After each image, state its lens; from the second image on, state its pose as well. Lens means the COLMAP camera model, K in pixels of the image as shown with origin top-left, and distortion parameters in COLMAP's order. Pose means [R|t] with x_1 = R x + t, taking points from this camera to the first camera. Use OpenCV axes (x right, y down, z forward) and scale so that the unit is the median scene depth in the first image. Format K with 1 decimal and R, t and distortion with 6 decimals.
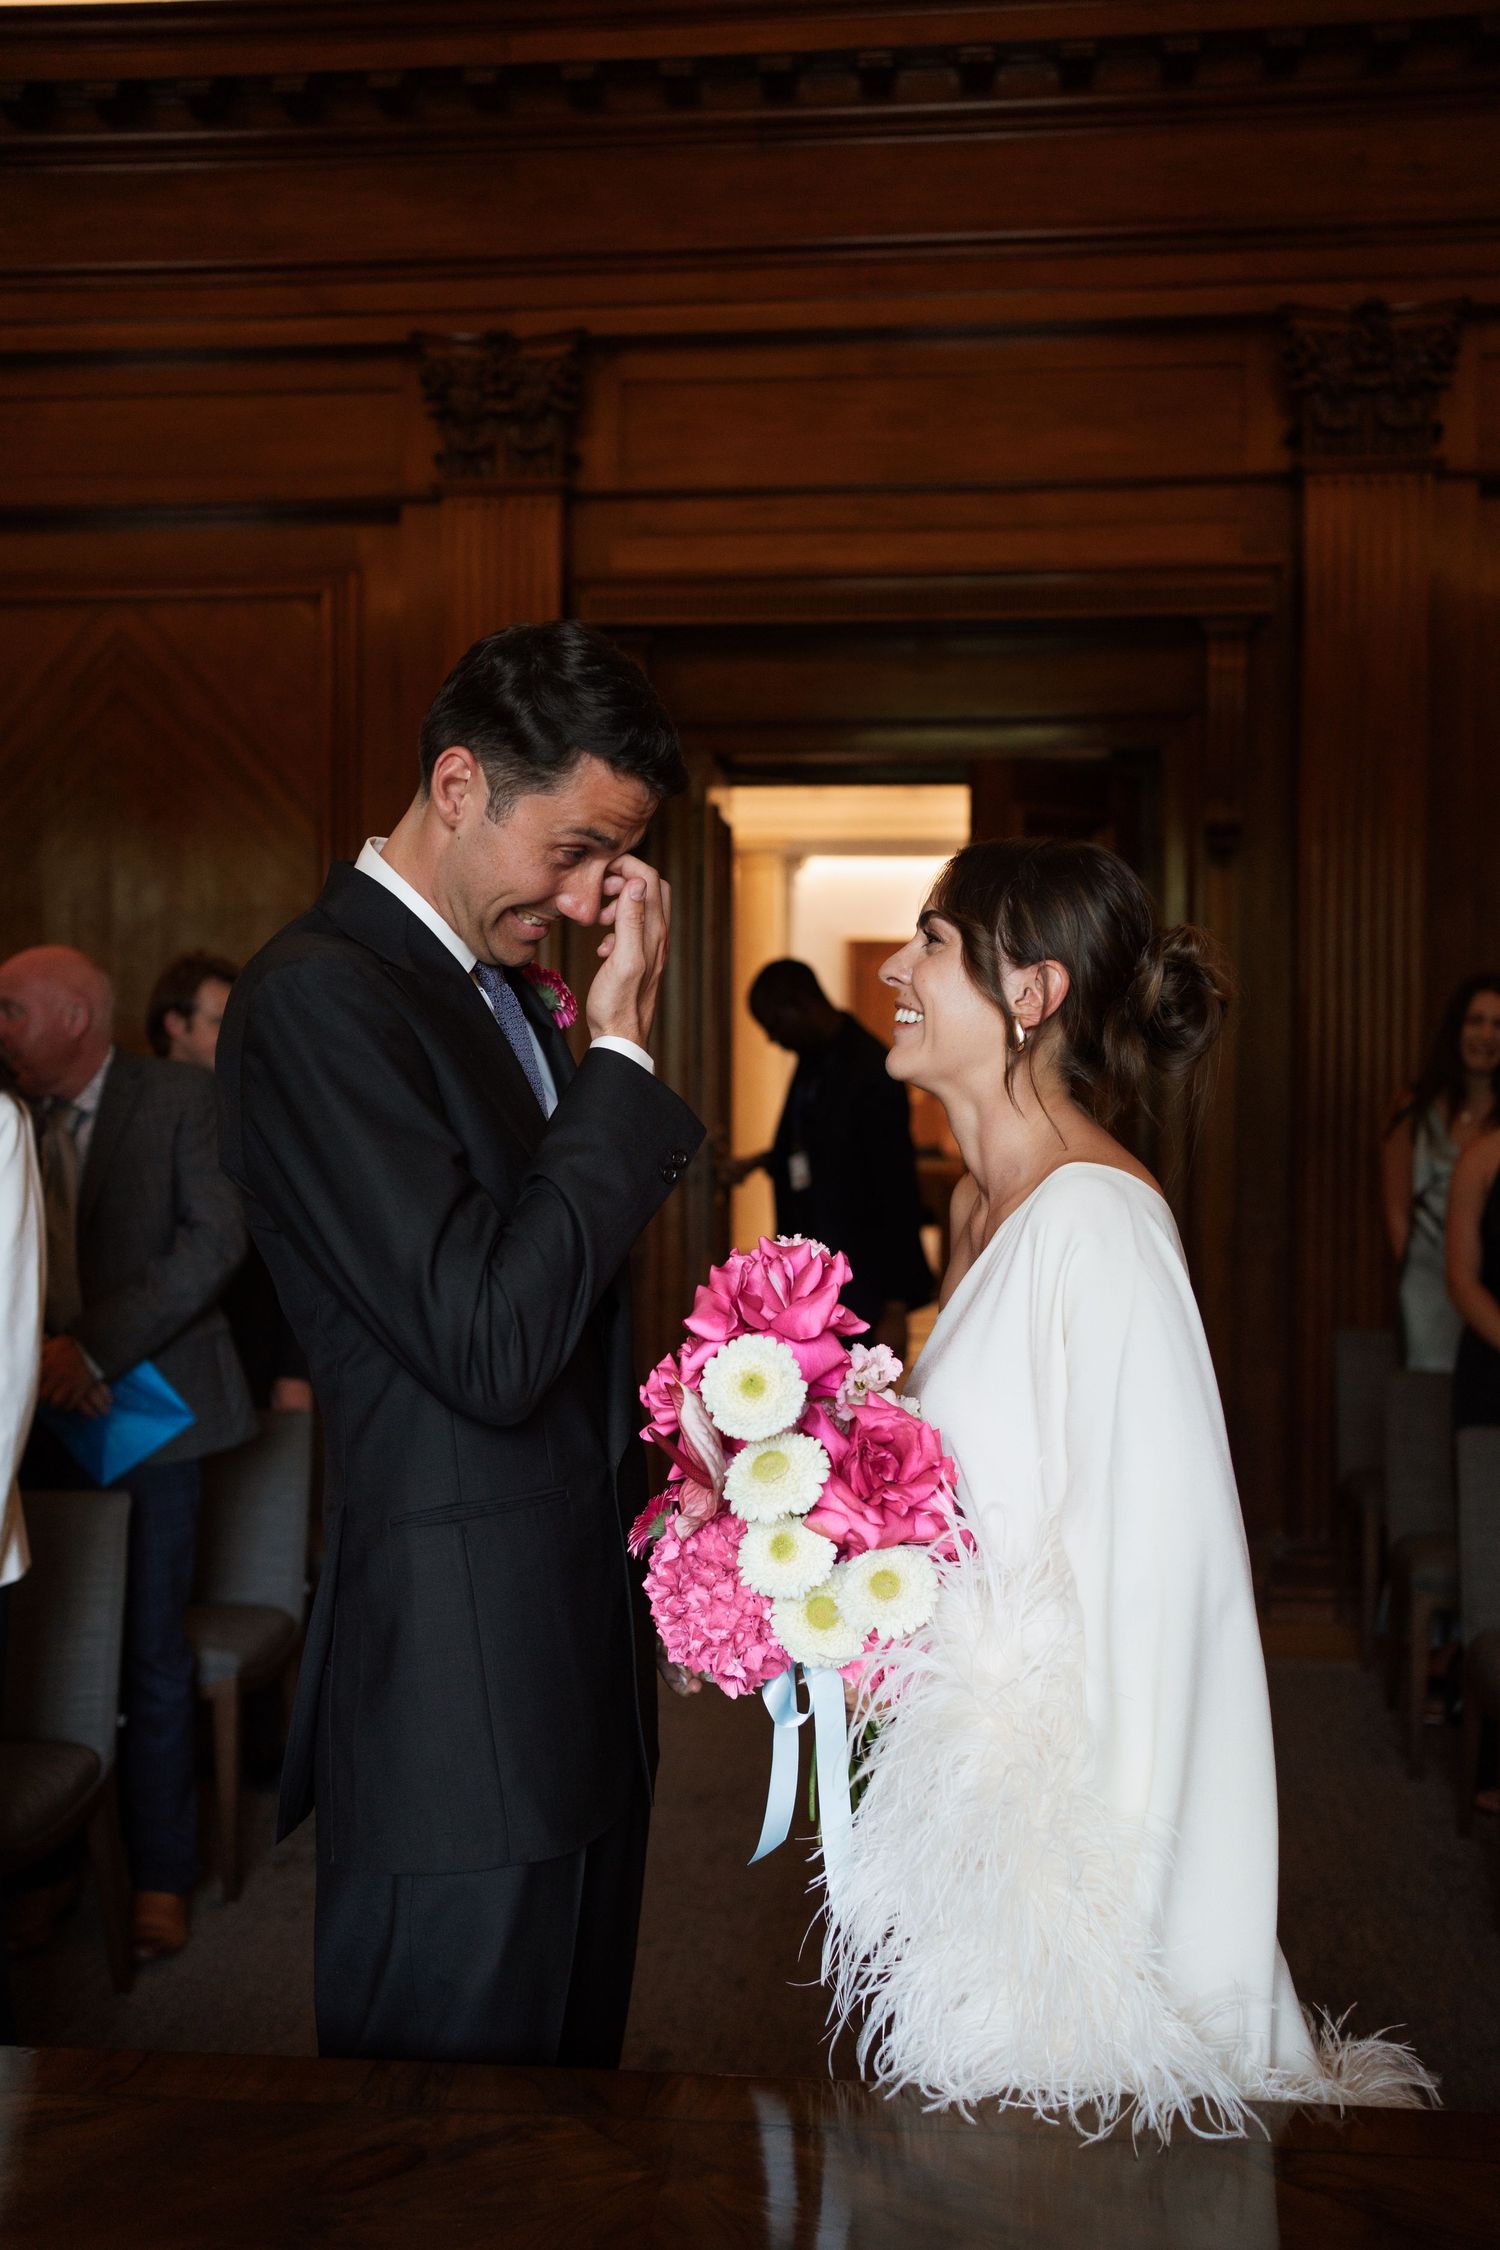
lens RADIAL K [[2328.1, 0, 733.3], [0, 2328.1, 1110.5], [0, 0, 1]] dist [0.047060, 0.000000]
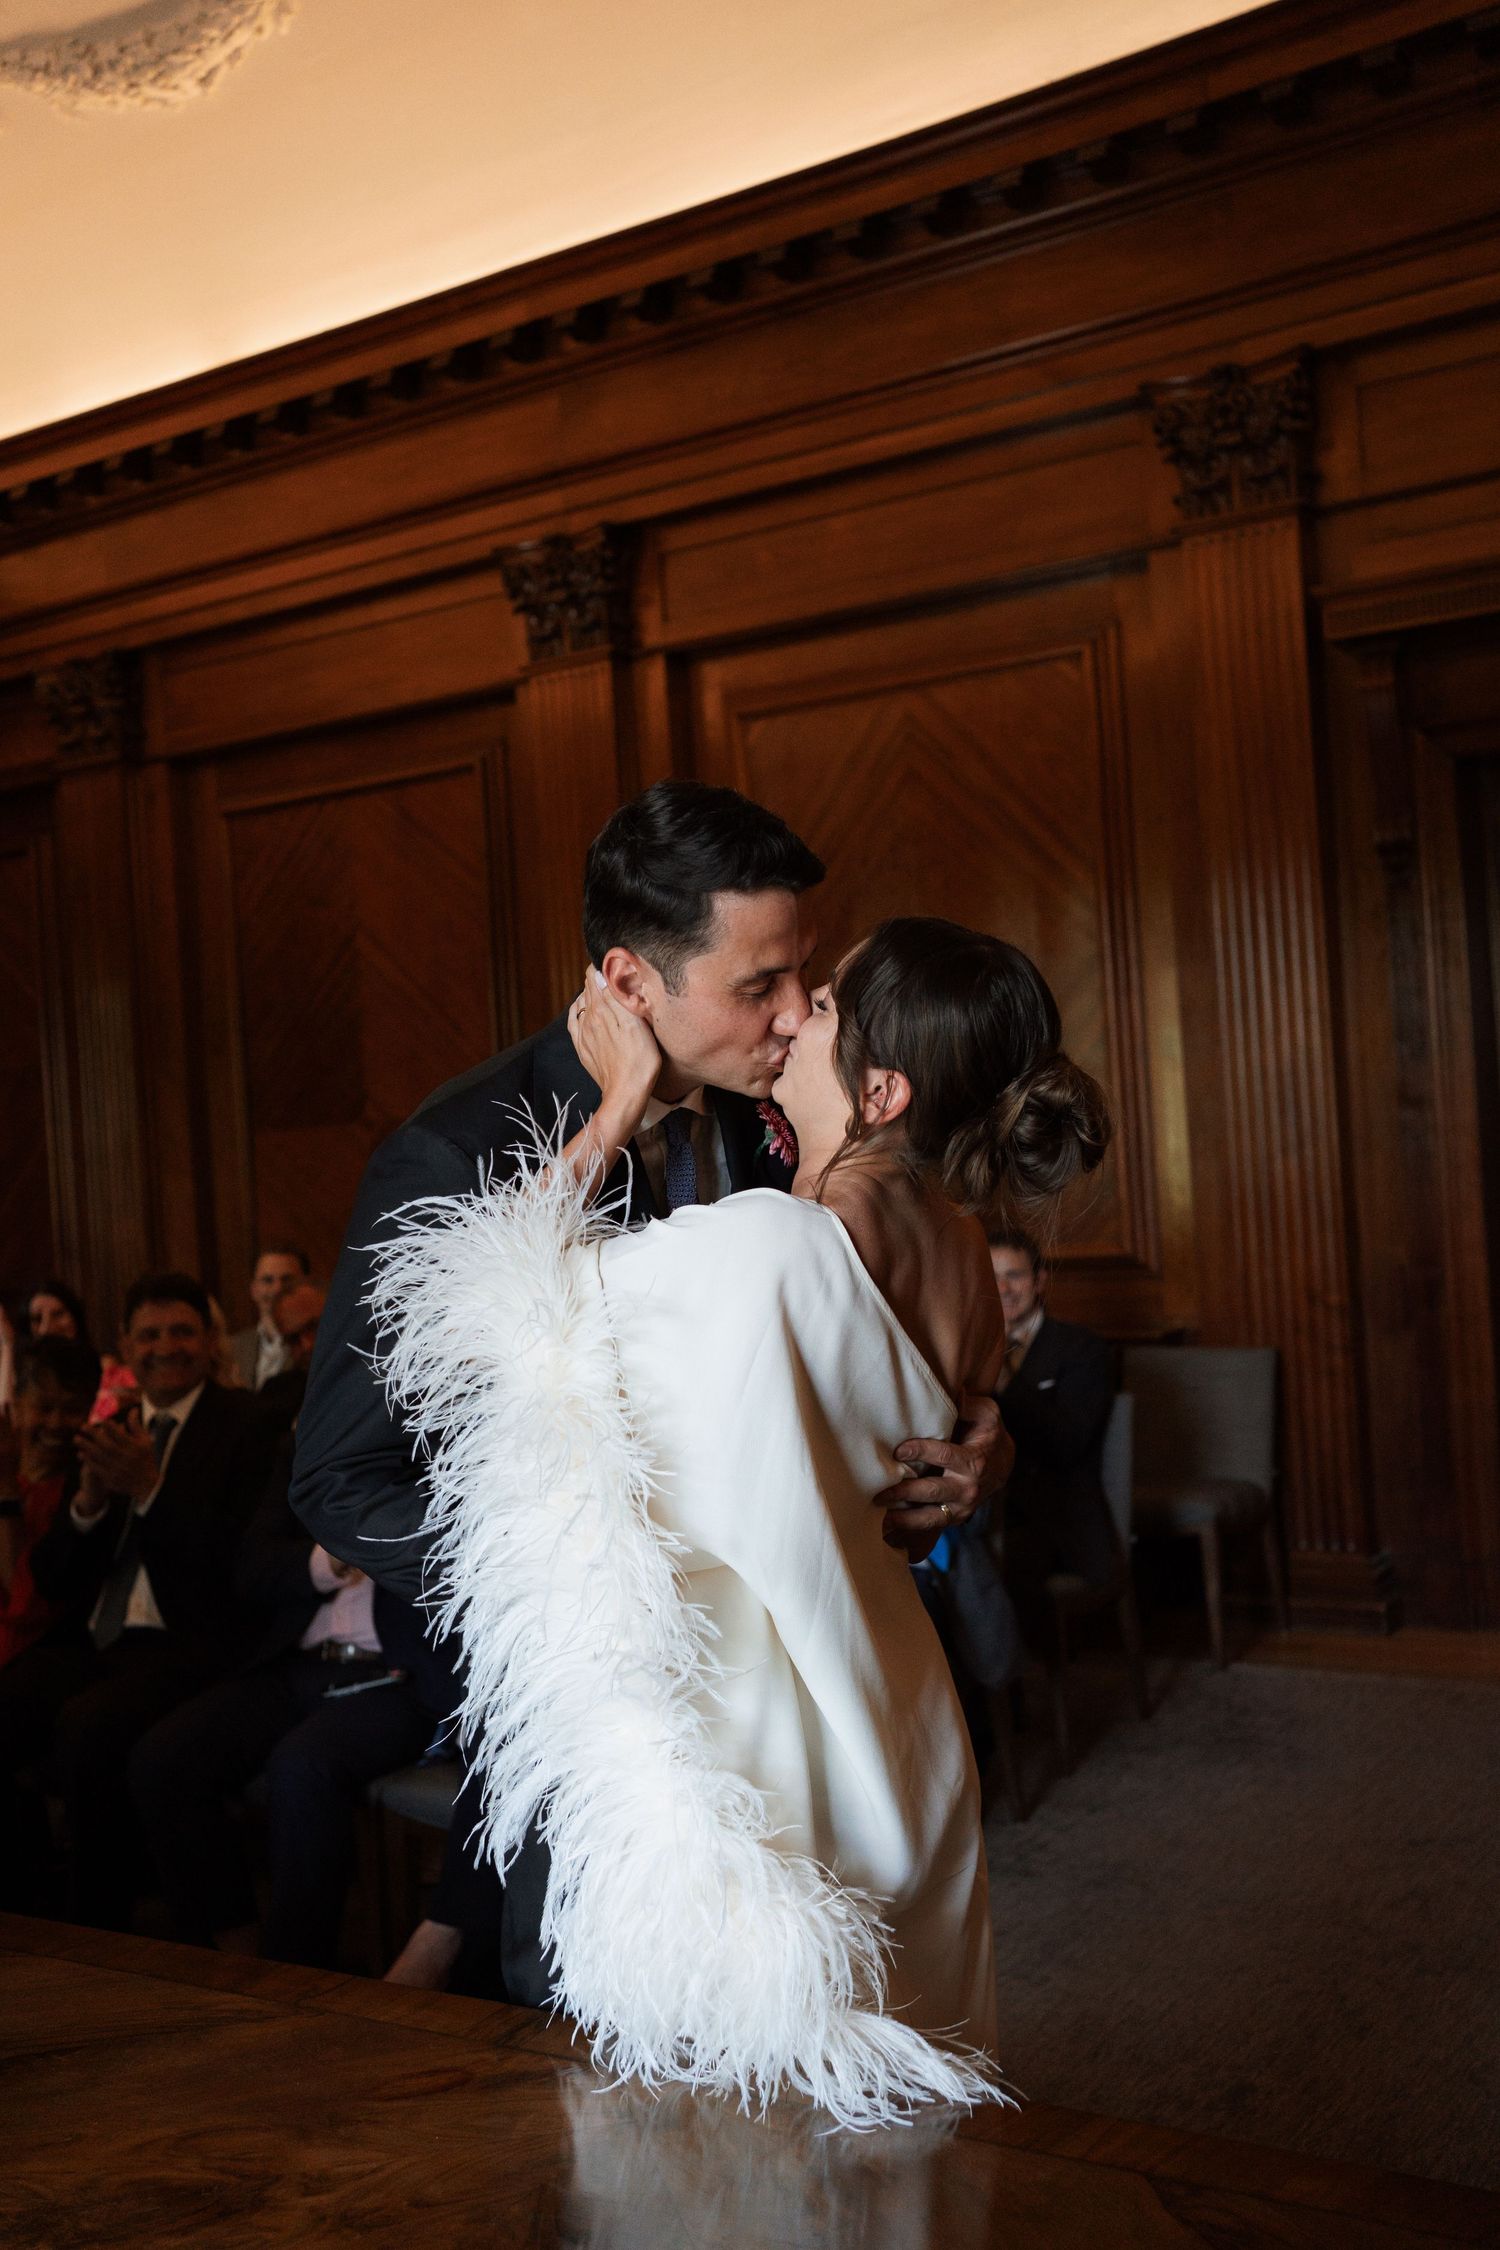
lens RADIAL K [[2328.1, 0, 739.1], [0, 2328.1, 1127.2], [0, 0, 1]] dist [0.047060, 0.000000]
pose [[0.891686, -0.061438, -0.448466, 0.147027], [0.061656, 0.997997, -0.014131, -0.004213], [0.448436, -0.015050, 0.893688, -0.000161]]
